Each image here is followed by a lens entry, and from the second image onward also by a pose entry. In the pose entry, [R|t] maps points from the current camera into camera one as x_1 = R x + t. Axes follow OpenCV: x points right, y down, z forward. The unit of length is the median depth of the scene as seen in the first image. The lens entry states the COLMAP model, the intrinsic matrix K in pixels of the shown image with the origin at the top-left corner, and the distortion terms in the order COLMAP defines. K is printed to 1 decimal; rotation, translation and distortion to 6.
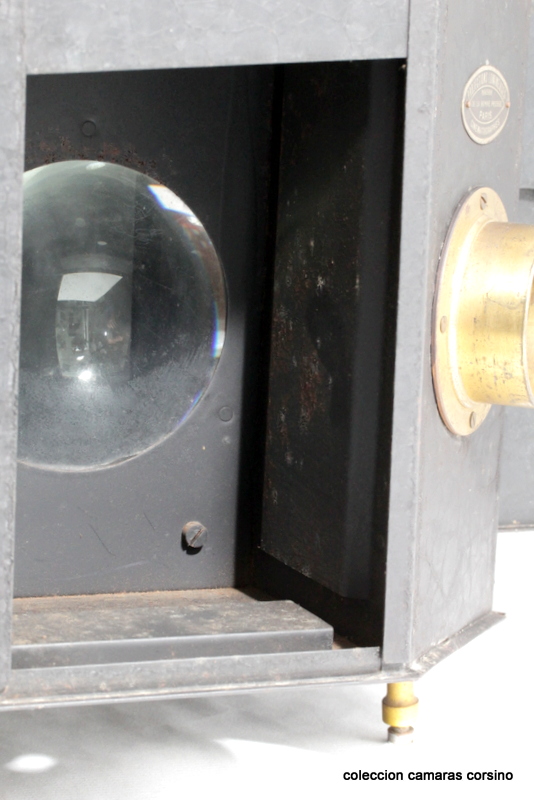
lens RADIAL K [[2252.8, 0, 267.0], [0, 2252.8, 400.0], [0, 0, 1]] dist [-0.162503, 0.392857]
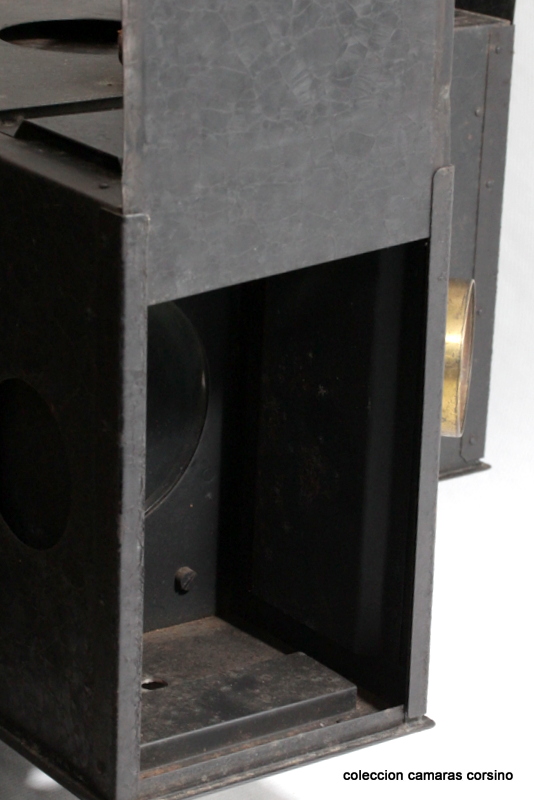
lens RADIAL K [[2252.8, 0, 267.0], [0, 2252.8, 400.0], [0, 0, 1]] dist [-0.162503, 0.392857]
pose [[0.979603, -0.075547, 0.186203, -0.245594], [0.048067, 0.987832, 0.147908, -0.245300], [-0.195111, -0.135941, 0.971314, -0.140329]]
